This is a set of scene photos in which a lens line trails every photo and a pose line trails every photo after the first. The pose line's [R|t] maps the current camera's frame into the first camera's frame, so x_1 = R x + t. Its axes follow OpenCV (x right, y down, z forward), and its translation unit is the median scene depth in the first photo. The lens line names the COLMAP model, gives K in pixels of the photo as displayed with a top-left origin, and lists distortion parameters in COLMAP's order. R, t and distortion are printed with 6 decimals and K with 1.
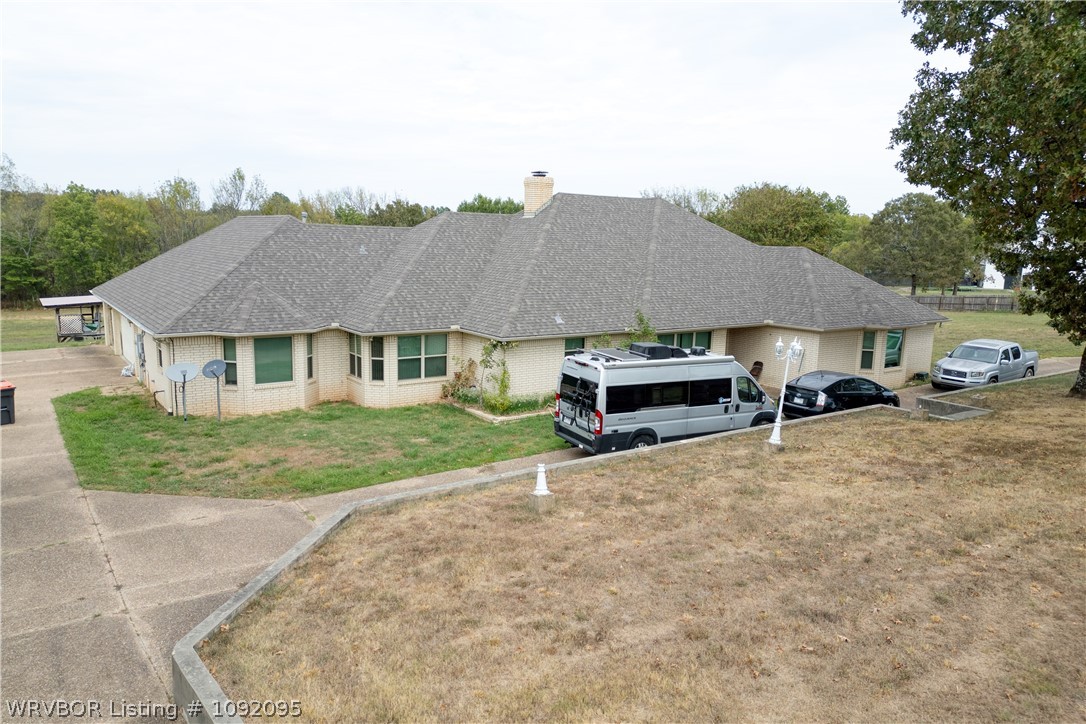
lens RADIAL K [[759.4, 0, 549.9], [0, 759.4, 360.9], [0, 0, 1]] dist [0.090588, -0.096133]
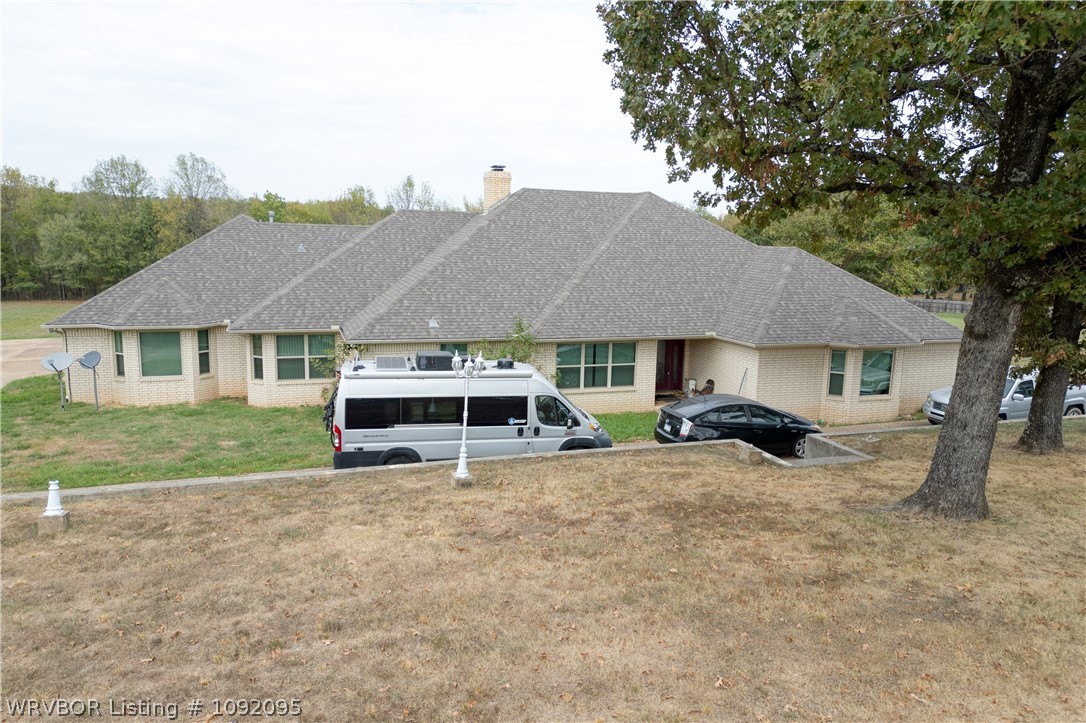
lens RADIAL K [[759.4, 0, 549.9], [0, 759.4, 360.4], [0, 0, 1]] dist [0.090588, -0.096133]
pose [[0.958847, 0.044161, -0.280467, 0.437784], [-0.045572, 0.998960, 0.001493, -0.018058], [0.280241, 0.011350, 0.959863, 0.160632]]
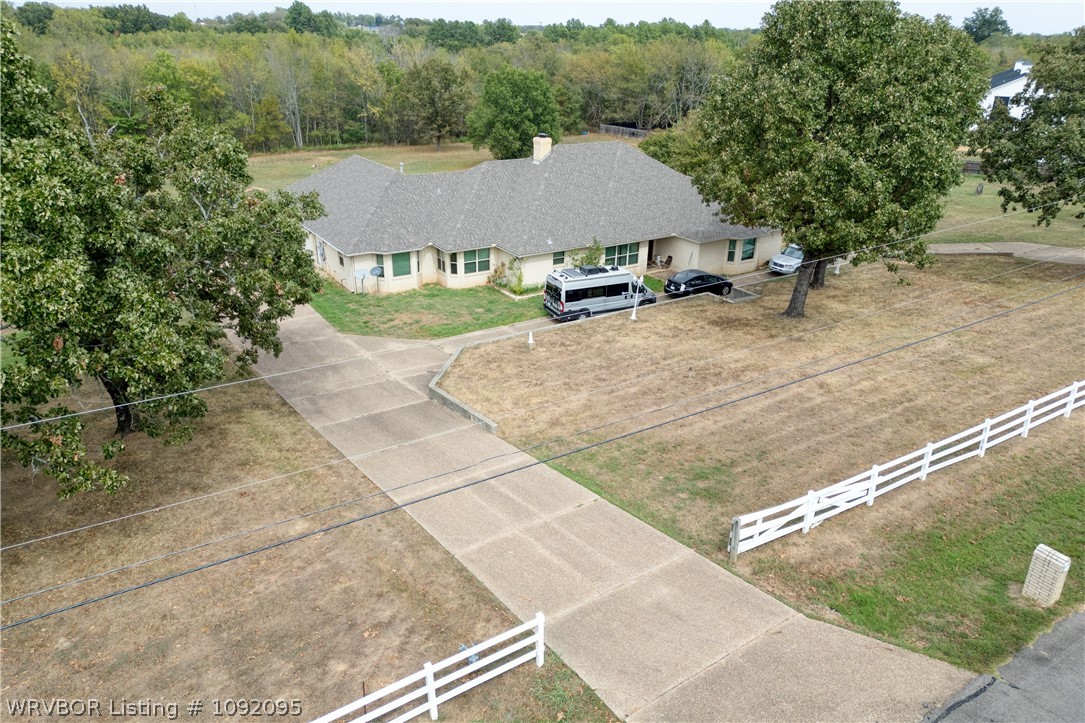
lens RADIAL K [[758.7, 0, 549.4], [0, 758.7, 360.4], [0, 0, 1]] dist [0.090588, -0.096133]
pose [[0.999302, 0.010452, -0.035857, 0.085484], [-0.001590, 0.971080, 0.238749, -0.230803], [0.037315, -0.238526, 0.970419, -0.928009]]
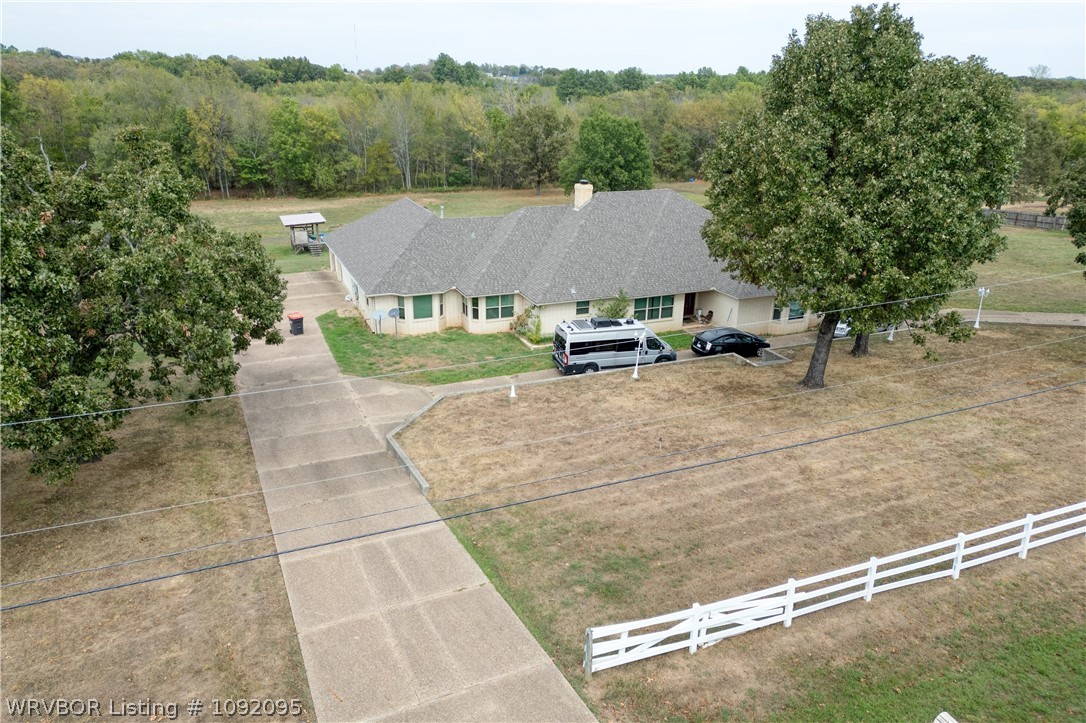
lens RADIAL K [[759.4, 0, 549.9], [0, 759.4, 360.4], [0, 0, 1]] dist [0.090588, -0.096133]
pose [[0.978071, 0.067122, -0.197157, 0.341306], [-0.029513, 0.981758, 0.187831, -0.241921], [0.206168, -0.177893, 0.962210, -0.803080]]
